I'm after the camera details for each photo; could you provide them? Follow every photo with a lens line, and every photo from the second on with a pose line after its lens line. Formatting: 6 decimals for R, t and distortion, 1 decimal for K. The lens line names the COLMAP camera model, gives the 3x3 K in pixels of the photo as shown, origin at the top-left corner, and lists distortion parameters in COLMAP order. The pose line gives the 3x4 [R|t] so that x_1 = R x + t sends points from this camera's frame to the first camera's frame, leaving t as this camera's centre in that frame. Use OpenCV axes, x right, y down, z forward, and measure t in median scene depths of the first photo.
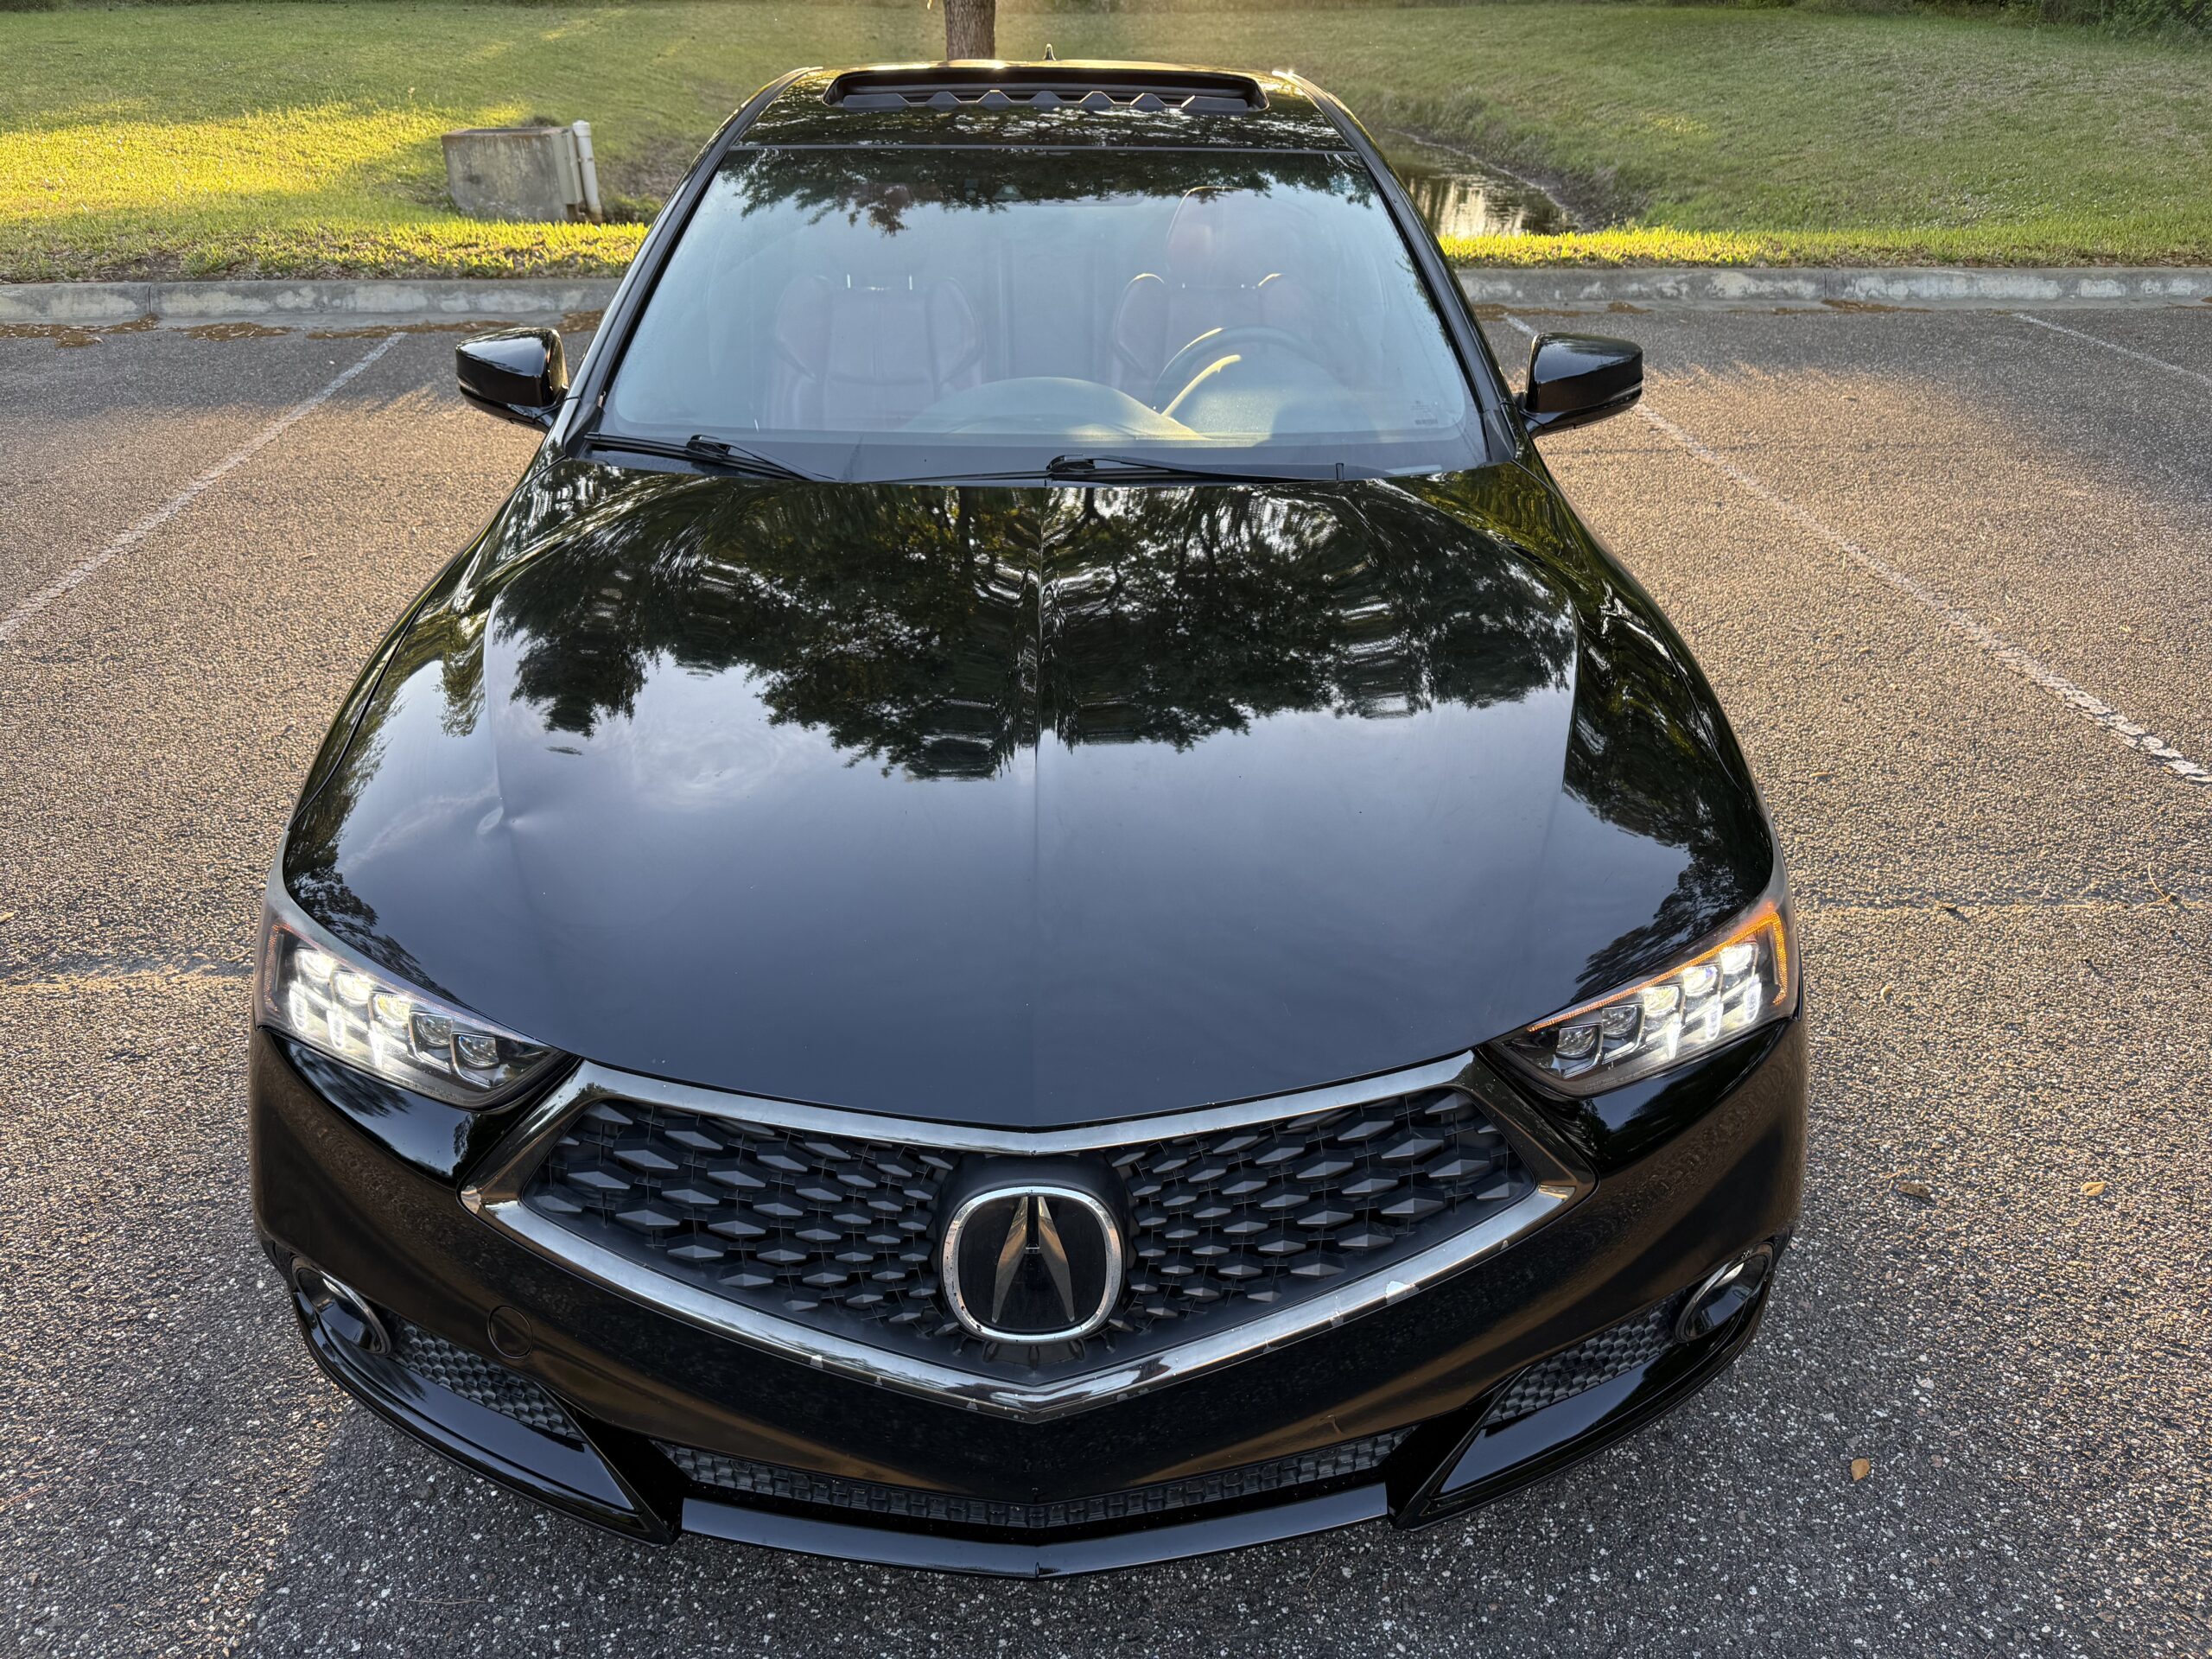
lens RADIAL K [[1579.3, 0, 1104.1], [0, 1579.3, 833.9], [0, 0, 1]] dist [0.027645, -0.032910]
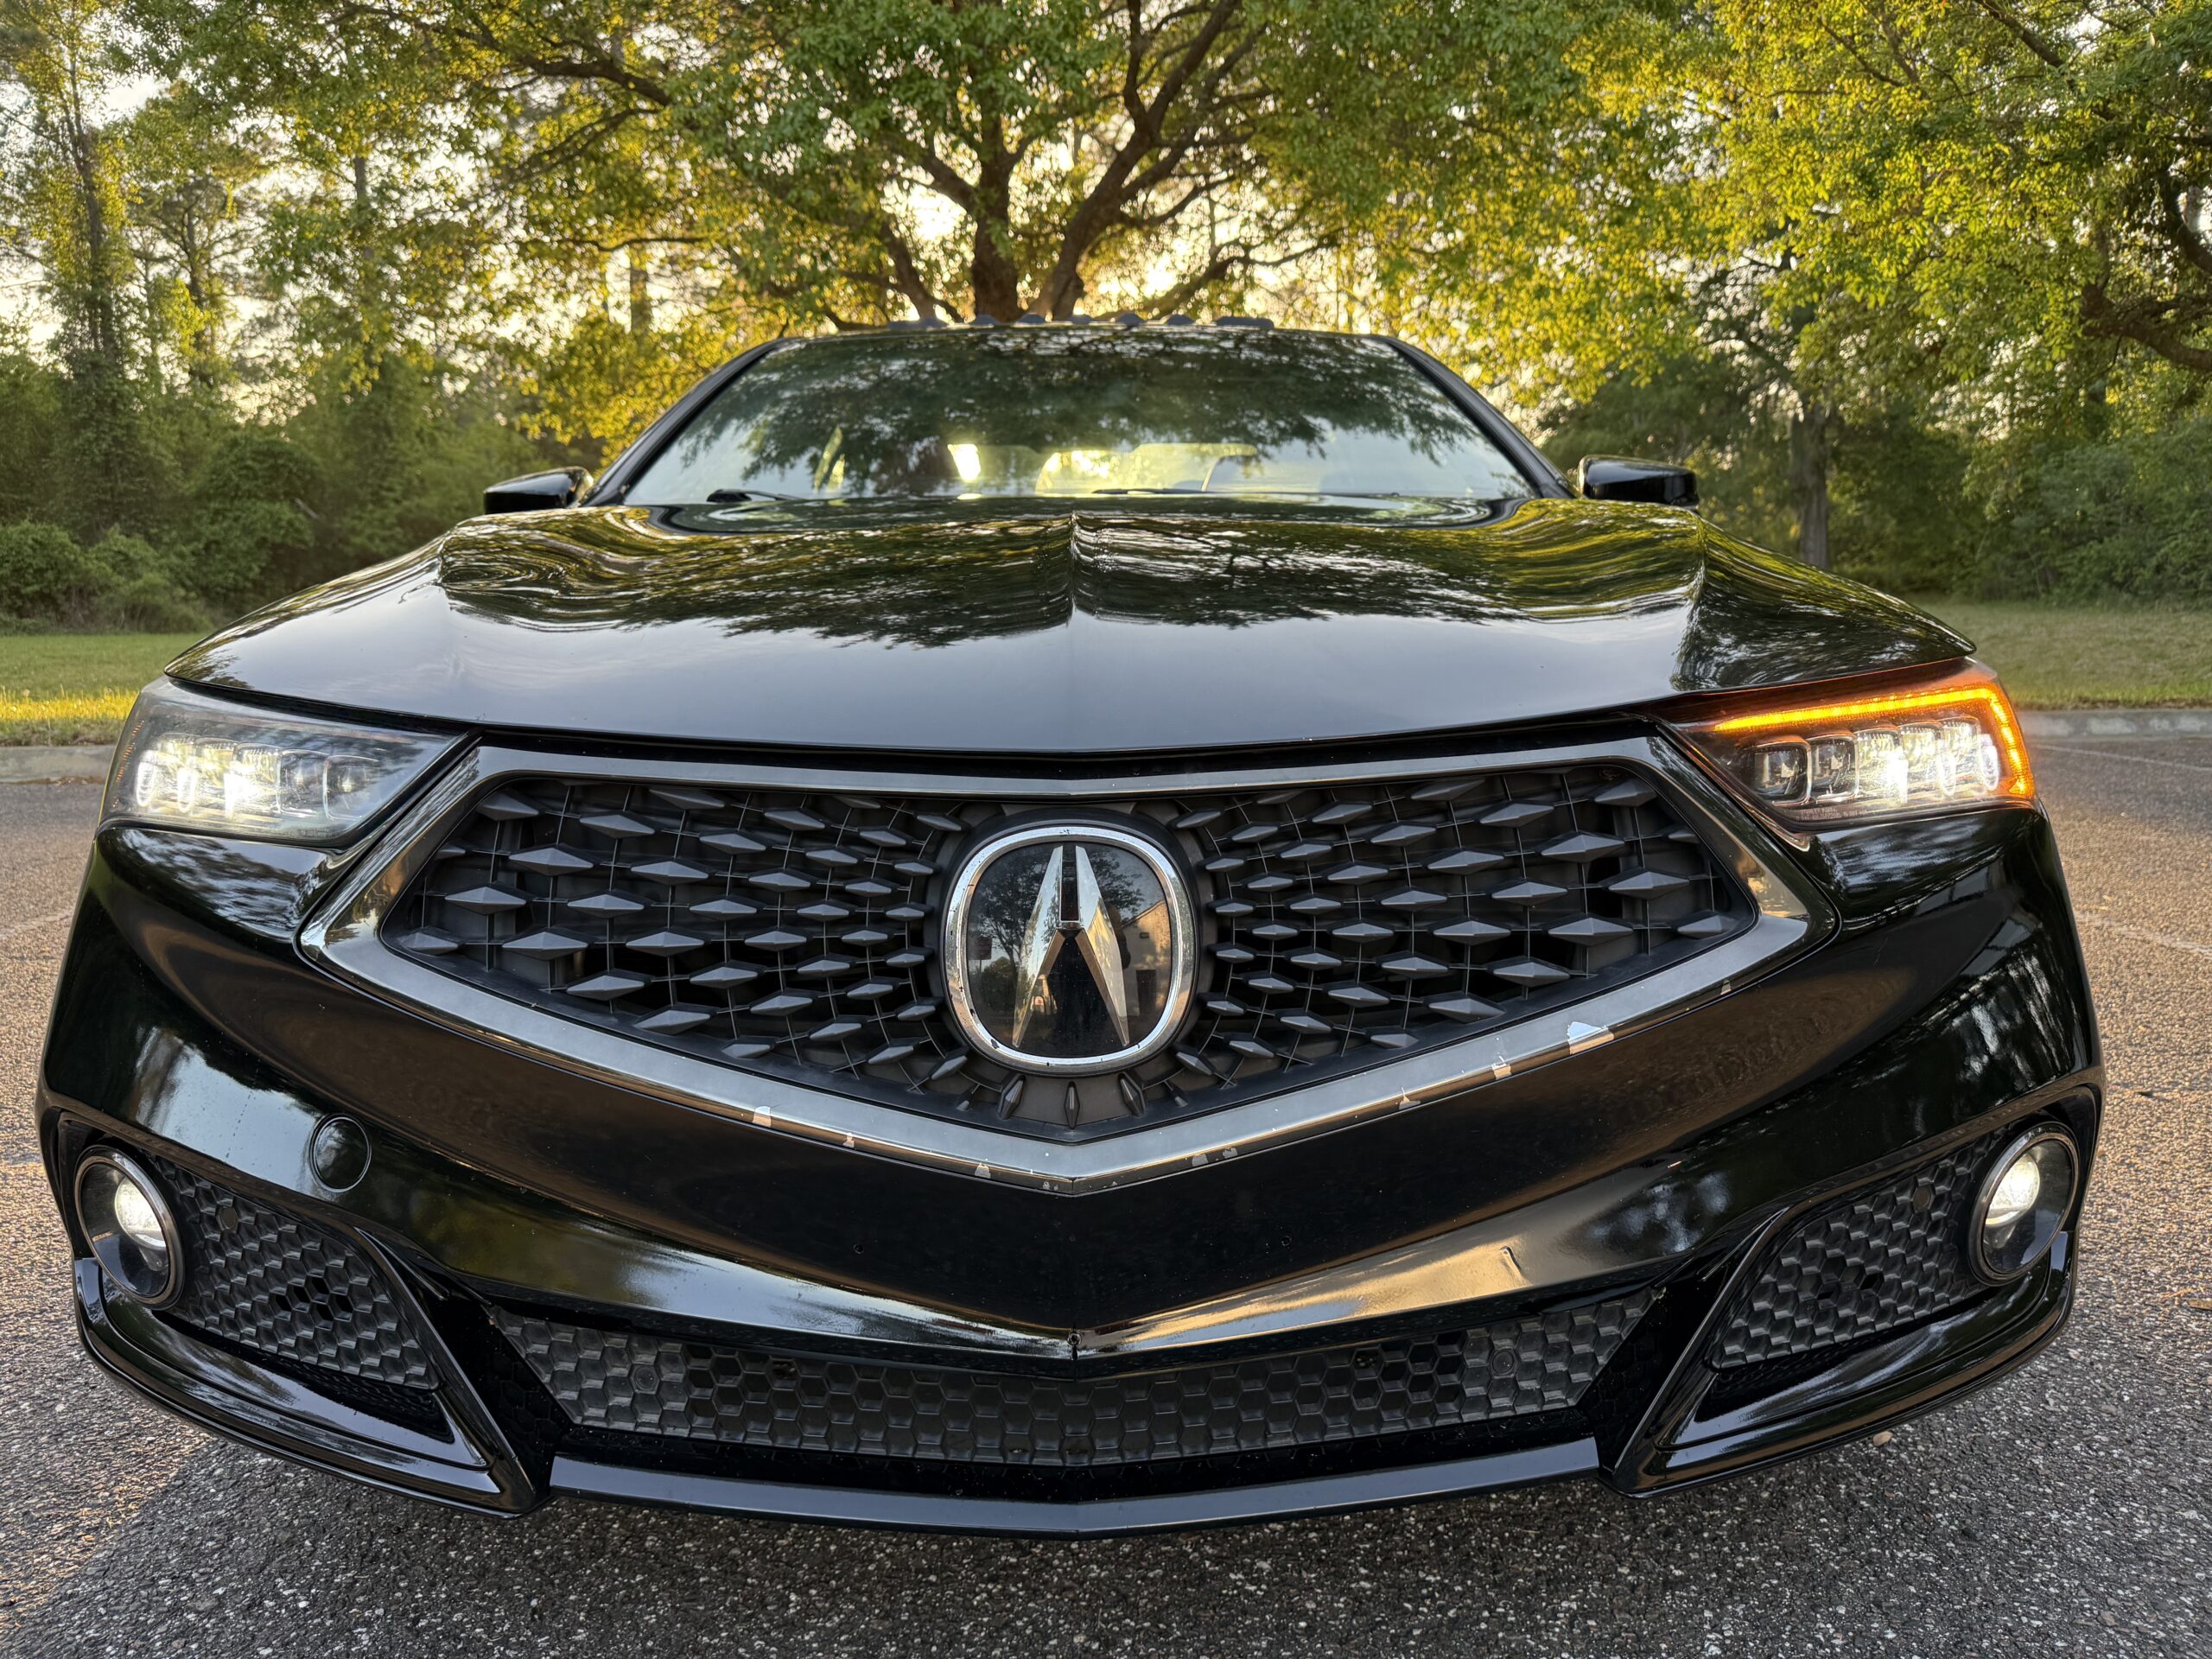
lens RADIAL K [[1579.3, 0, 1110.6], [0, 1579.3, 839.0], [0, 0, 1]] dist [0.027645, -0.032910]
pose [[0.999710, -0.018009, -0.015969, -0.012624], [0.011179, 0.934977, -0.354532, 0.418143], [0.021316, 0.354251, 0.934907, 0.276408]]
